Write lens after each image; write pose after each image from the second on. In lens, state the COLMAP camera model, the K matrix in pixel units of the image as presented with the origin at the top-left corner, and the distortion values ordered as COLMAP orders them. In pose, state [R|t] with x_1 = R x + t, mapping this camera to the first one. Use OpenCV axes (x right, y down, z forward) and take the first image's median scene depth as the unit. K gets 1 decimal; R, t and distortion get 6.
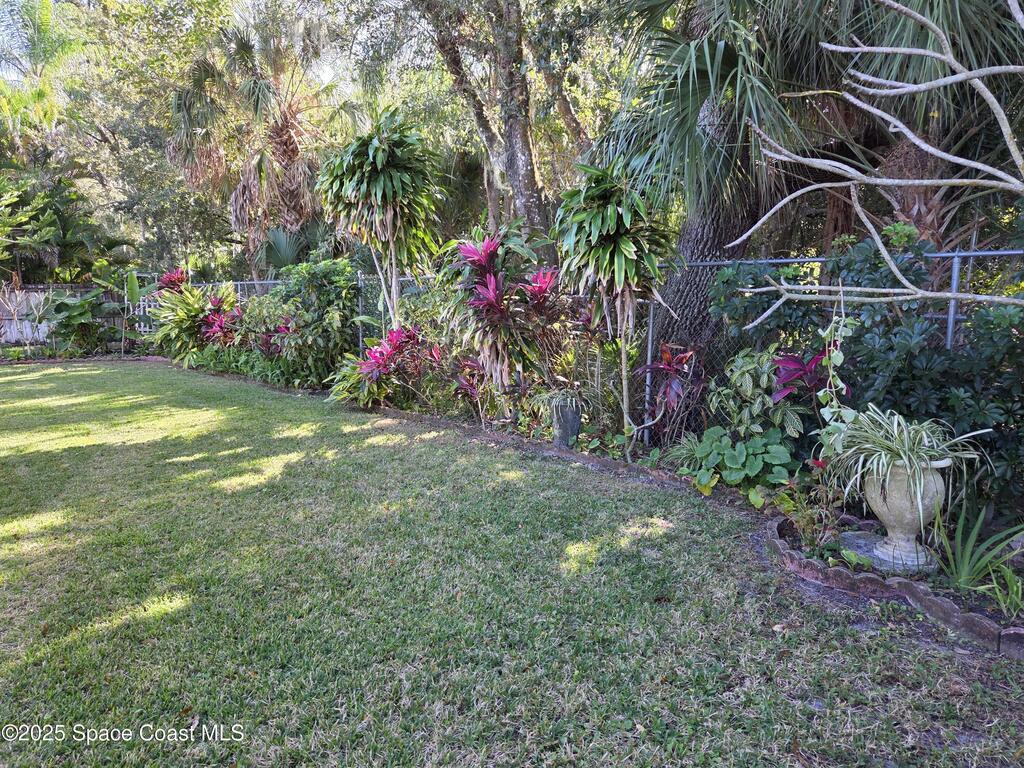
lens RADIAL K [[682.4, 0, 518.4], [0, 682.4, 386.8], [0, 0, 1]] dist [0.080331, -0.074369]
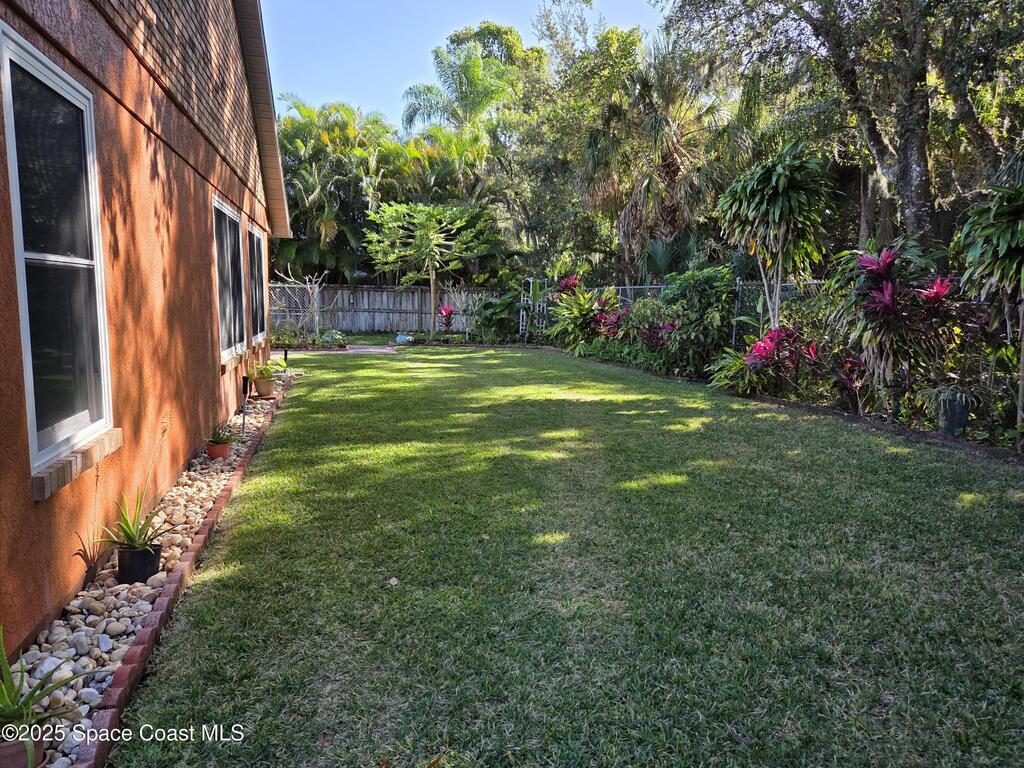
lens RADIAL K [[682.4, 0, 518.4], [0, 682.4, 386.8], [0, 0, 1]] dist [0.080331, -0.074369]
pose [[0.892241, 0.078677, -0.444653, -0.041270], [-0.081962, 0.996565, 0.011868, 0.034235], [0.444059, 0.025855, 0.895624, -0.218235]]
